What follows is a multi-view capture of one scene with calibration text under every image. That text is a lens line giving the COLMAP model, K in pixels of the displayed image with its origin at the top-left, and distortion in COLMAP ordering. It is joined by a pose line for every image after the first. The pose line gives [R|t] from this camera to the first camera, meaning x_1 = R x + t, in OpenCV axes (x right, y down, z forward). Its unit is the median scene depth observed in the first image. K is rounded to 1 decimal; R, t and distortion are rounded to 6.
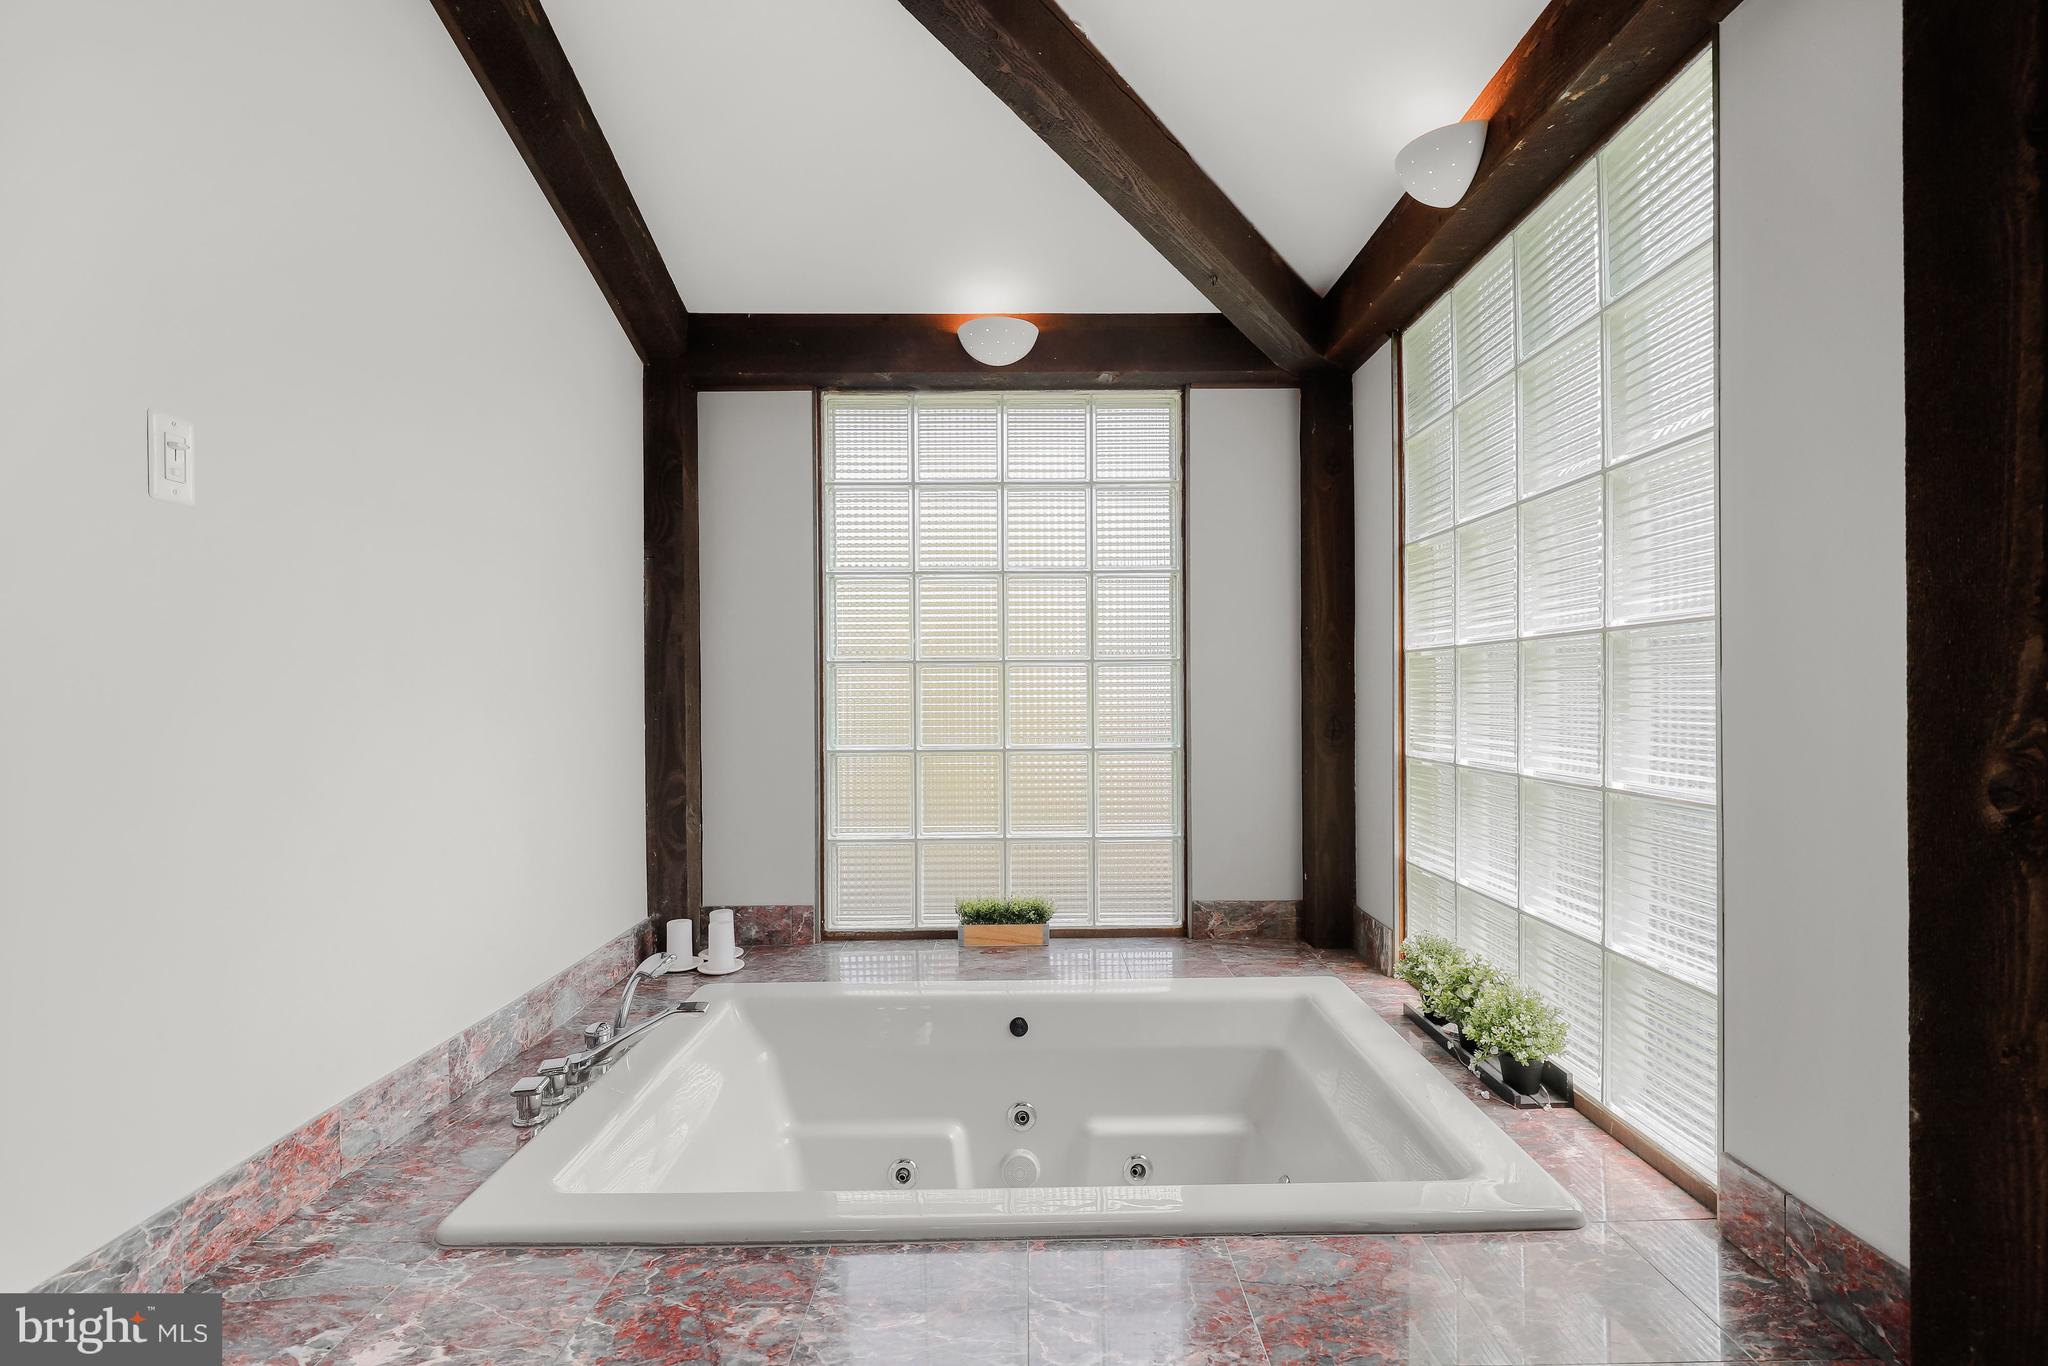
lens RADIAL K [[937.1, 0, 1022.5], [0, 937.1, 696.4], [0, 0, 1]] dist [0.001681, 0.000811]
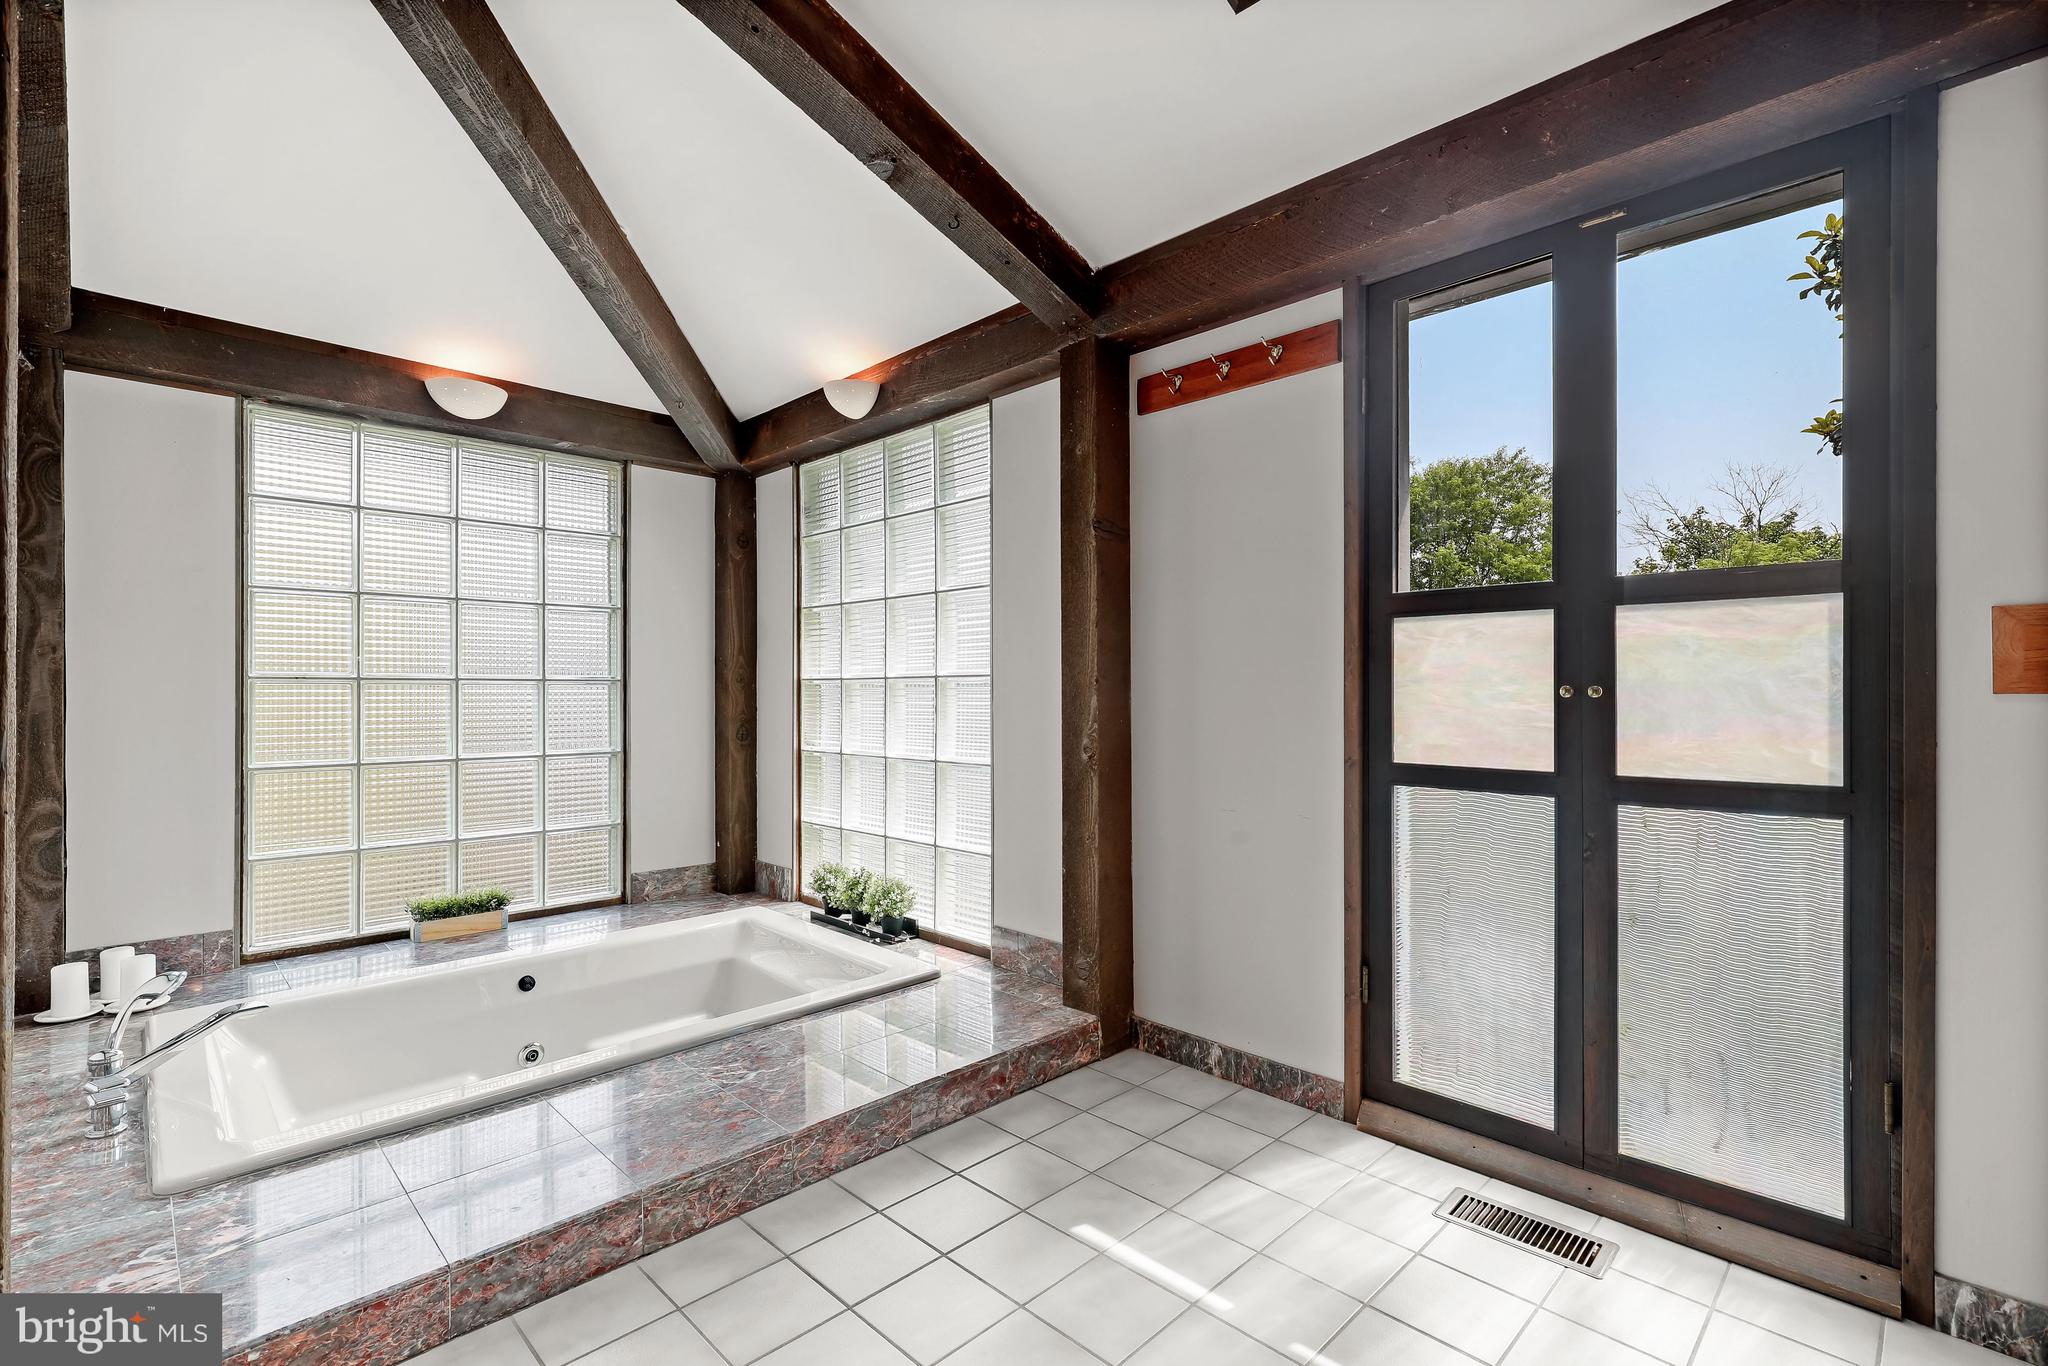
lens RADIAL K [[937.1, 0, 1022.5], [0, 937.1, 696.4], [0, 0, 1]] dist [0.001681, 0.000811]
pose [[0.722602, 0.002135, 0.691261, -0.320689], [0.001316, 0.999989, -0.004464, -0.012301], [-0.691263, 0.004135, 0.722591, -0.276170]]
